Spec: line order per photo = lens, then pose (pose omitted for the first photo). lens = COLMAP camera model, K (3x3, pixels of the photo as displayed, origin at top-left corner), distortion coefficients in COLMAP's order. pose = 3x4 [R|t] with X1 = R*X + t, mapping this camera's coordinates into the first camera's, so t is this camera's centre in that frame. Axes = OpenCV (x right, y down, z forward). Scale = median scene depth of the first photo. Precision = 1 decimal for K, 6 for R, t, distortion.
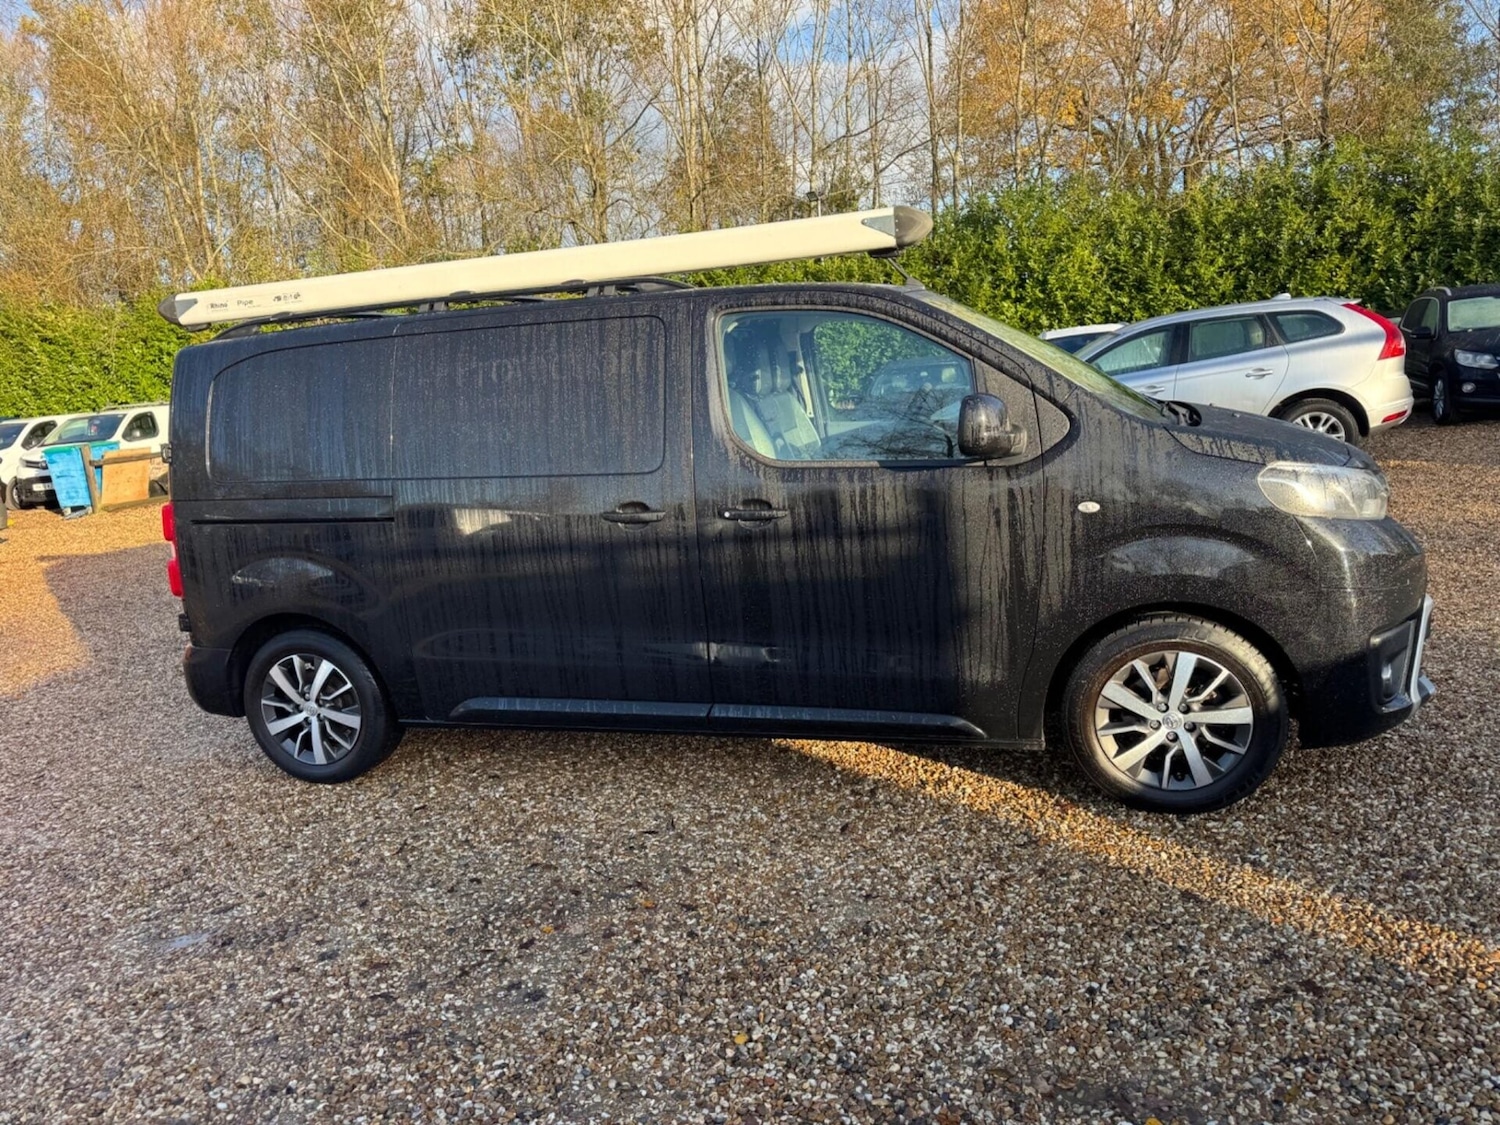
lens RADIAL K [[1056.9, 0, 749.0], [0, 1056.9, 575.5], [0, 0, 1]] dist [0.014310, -0.012187]
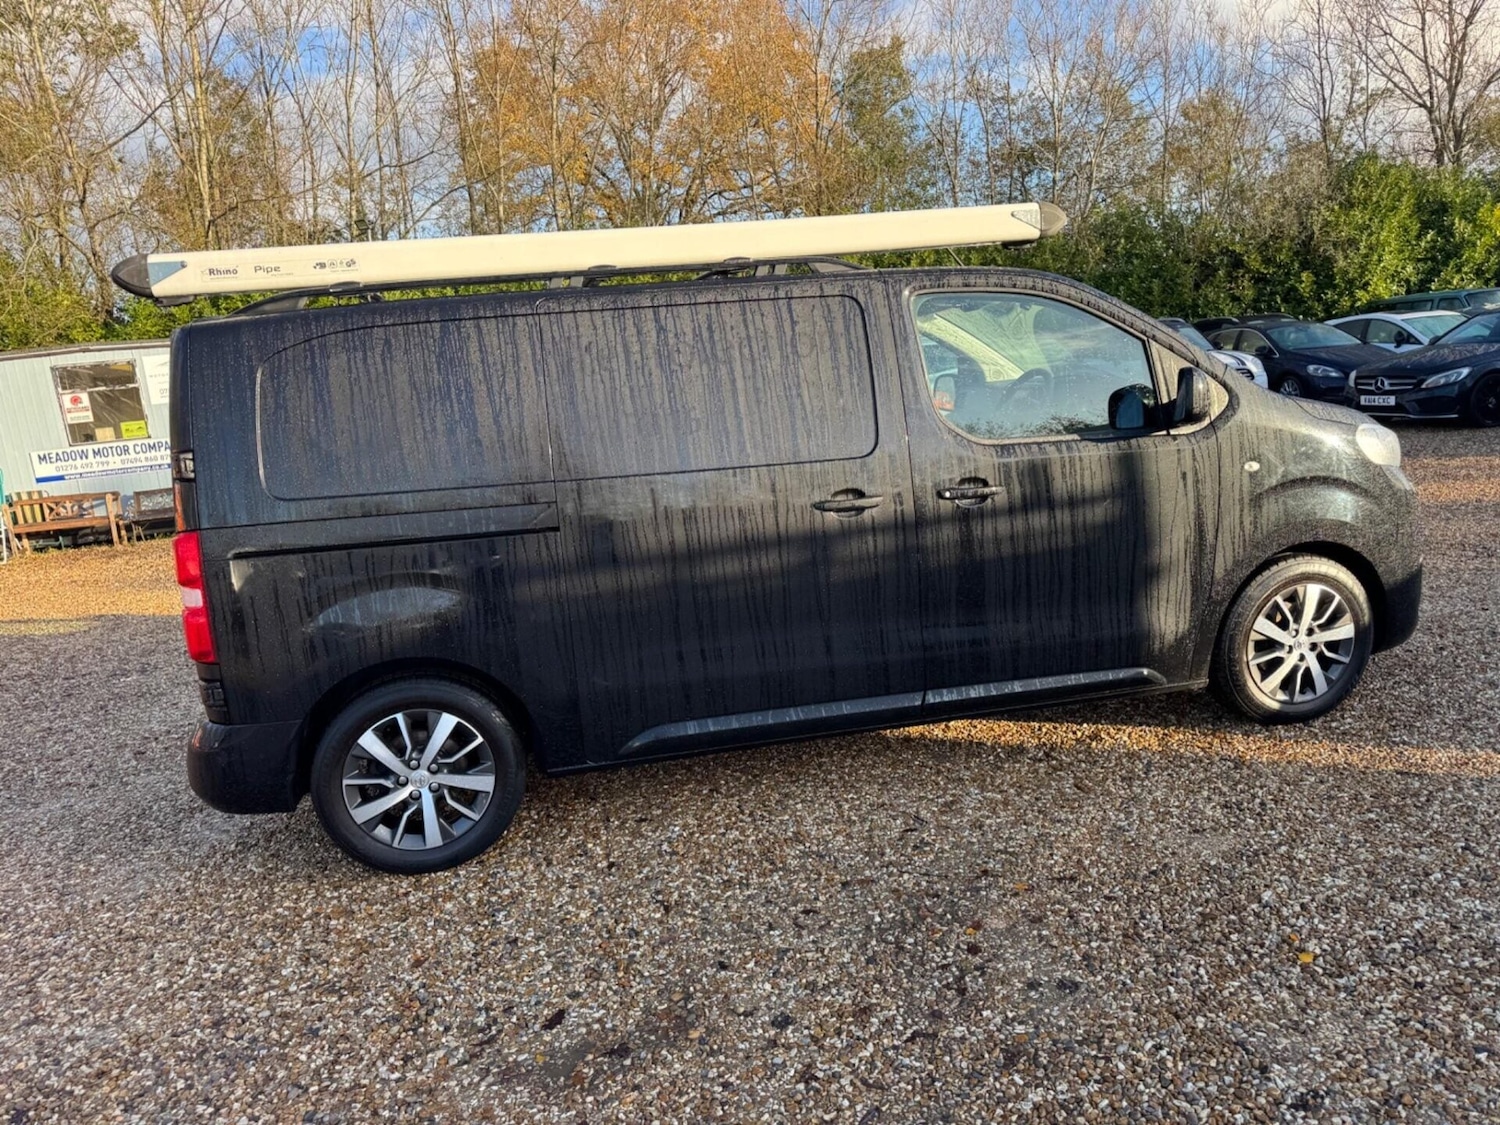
lens RADIAL K [[1056.9, 0, 749.0], [0, 1056.9, 575.5], [0, 0, 1]] dist [0.014310, -0.012187]
pose [[0.881851, -0.083251, 0.464122, -0.698806], [0.103665, 0.994438, -0.018593, 0.018474], [-0.459992, 0.064510, 0.885576, 0.222636]]
